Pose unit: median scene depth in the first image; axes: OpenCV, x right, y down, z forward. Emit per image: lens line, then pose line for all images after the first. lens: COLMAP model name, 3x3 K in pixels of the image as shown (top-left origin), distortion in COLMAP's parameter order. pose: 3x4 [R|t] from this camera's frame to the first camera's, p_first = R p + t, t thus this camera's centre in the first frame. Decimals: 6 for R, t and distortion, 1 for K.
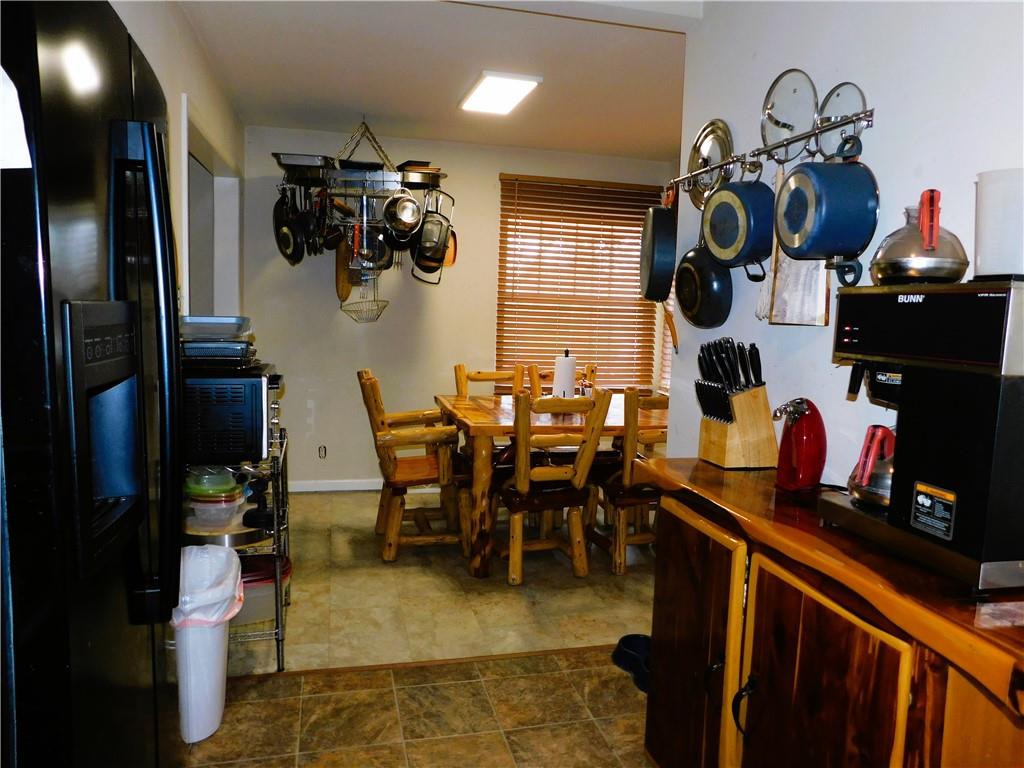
lens RADIAL K [[710.1, 0, 518.2], [0, 710.1, 381.4], [0, 0, 1]] dist [-0.033570, 0.020915]
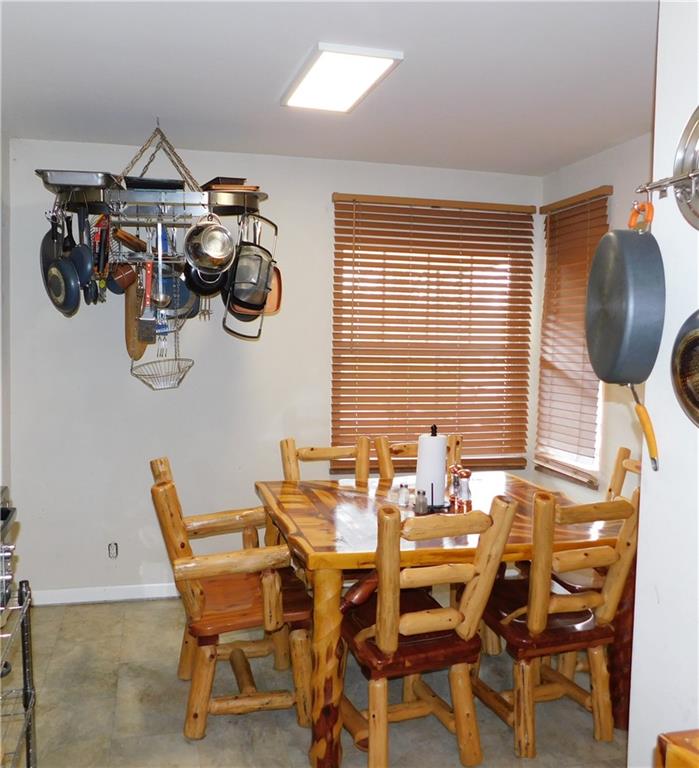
lens RADIAL K [[702.0, 0, 318.7], [0, 702.0, 384.0], [0, 0, 1]] dist [-0.031268, 0.000000]
pose [[0.999600, -0.016551, -0.022942, -0.037904], [0.015740, 0.999261, -0.035073, -0.072252], [0.023506, 0.034698, 0.999121, 0.303861]]
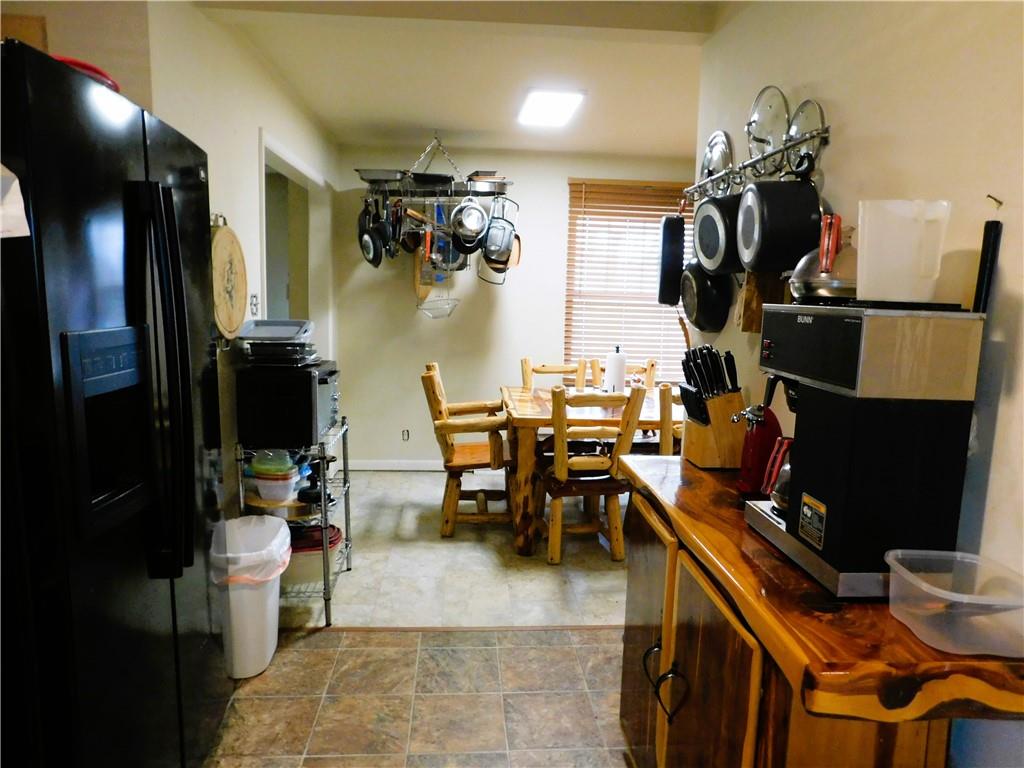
lens RADIAL K [[680.0, 0, 520.5], [0, 680.0, 381.7], [0, 0, 1]] dist [-0.027605, 0.000072]
pose [[0.984883, 0.014275, -0.172633, 0.114359], [-0.010272, 0.999658, 0.024061, -0.016225], [0.172917, -0.021924, 0.984692, -0.026519]]
